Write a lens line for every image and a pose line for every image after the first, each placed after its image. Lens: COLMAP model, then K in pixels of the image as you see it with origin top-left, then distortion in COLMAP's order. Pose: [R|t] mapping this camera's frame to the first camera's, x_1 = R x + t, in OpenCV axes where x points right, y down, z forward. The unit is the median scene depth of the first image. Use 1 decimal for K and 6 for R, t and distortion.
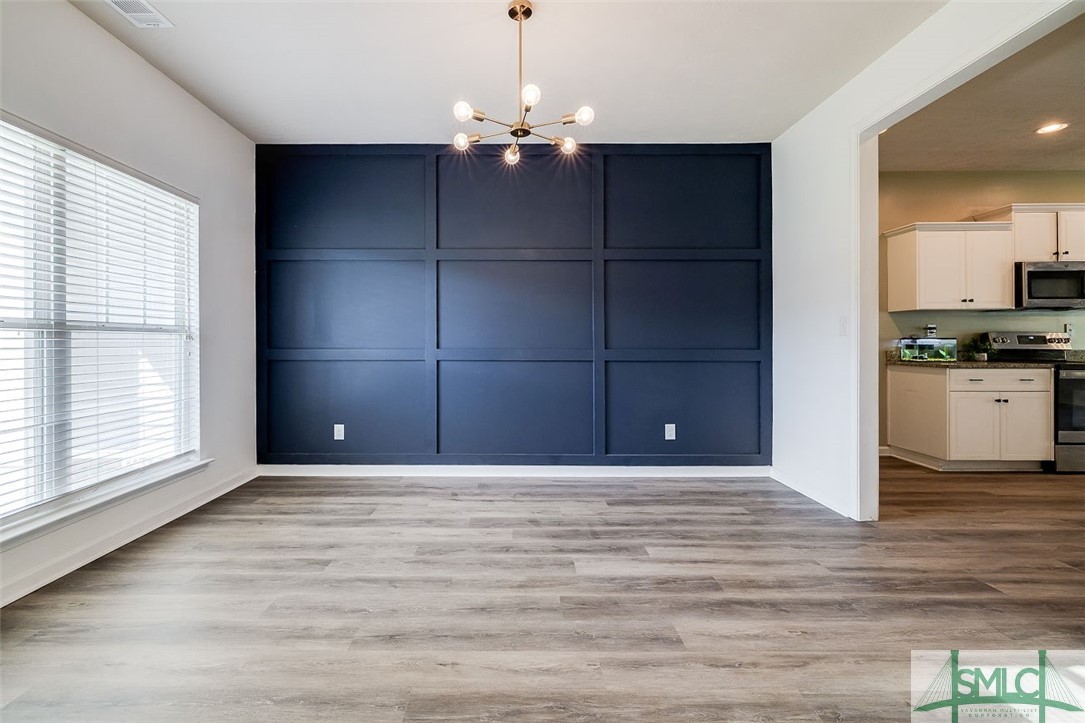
lens RADIAL K [[458.5, 0, 540.7], [0, 458.5, 353.0], [0, 0, 1]] dist [0.000951, 0.000063]
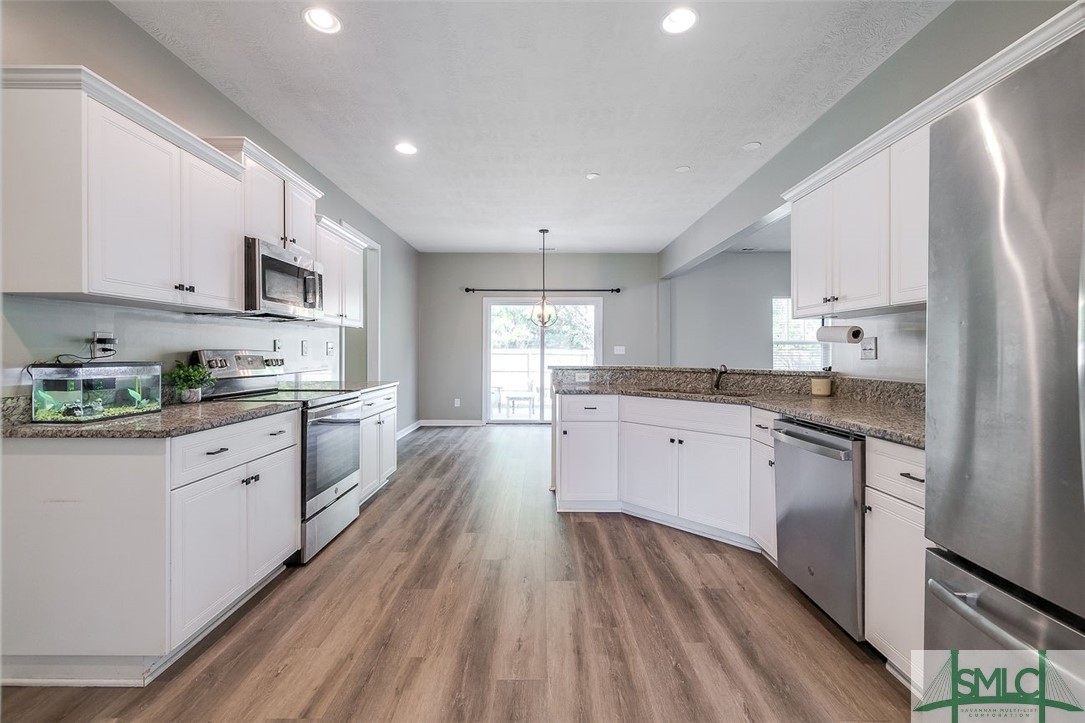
lens RADIAL K [[458.5, 0, 540.7], [0, 458.5, 353.0], [0, 0, 1]] dist [0.000951, 0.000063]
pose [[0.000552, 0.000029, 1.000000, 0.410918], [0.008228, 0.999966, -0.000034, -0.038782], [-0.999966, 0.008228, 0.000552, 0.586252]]
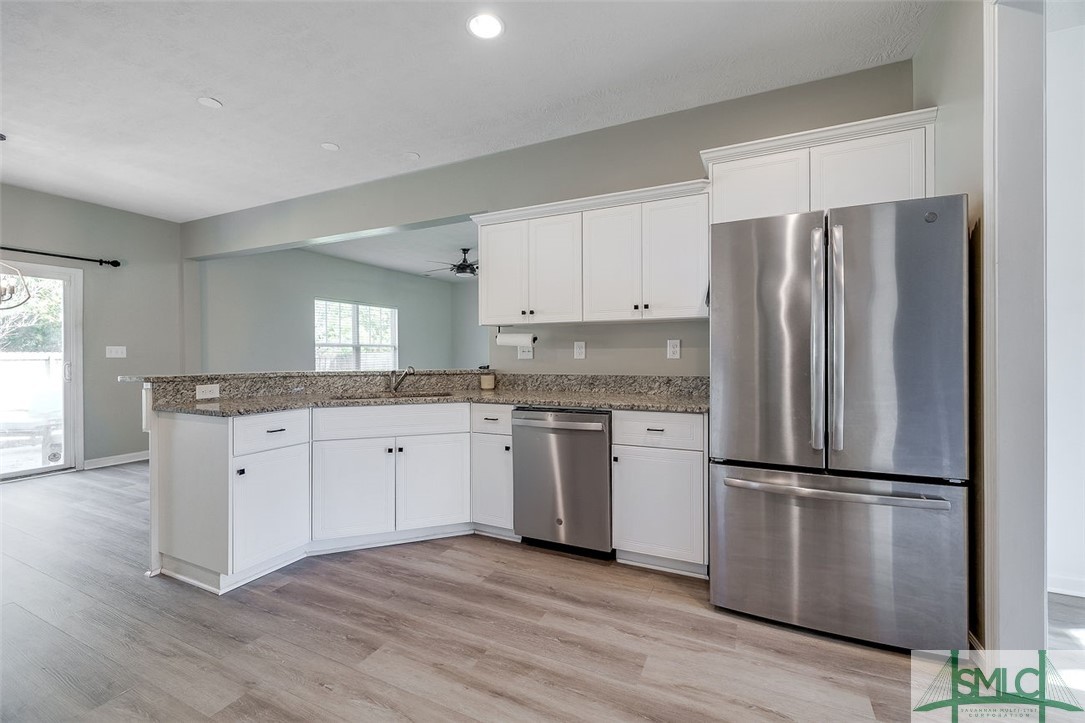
lens RADIAL K [[458.5, 0, 540.7], [0, 458.5, 353.0], [0, 0, 1]] dist [0.000951, 0.000063]
pose [[-0.906019, 0.004647, 0.423212, 0.676796], [0.007845, 0.999952, 0.005815, -0.042500], [-0.423164, 0.008589, -0.906012, 0.916535]]
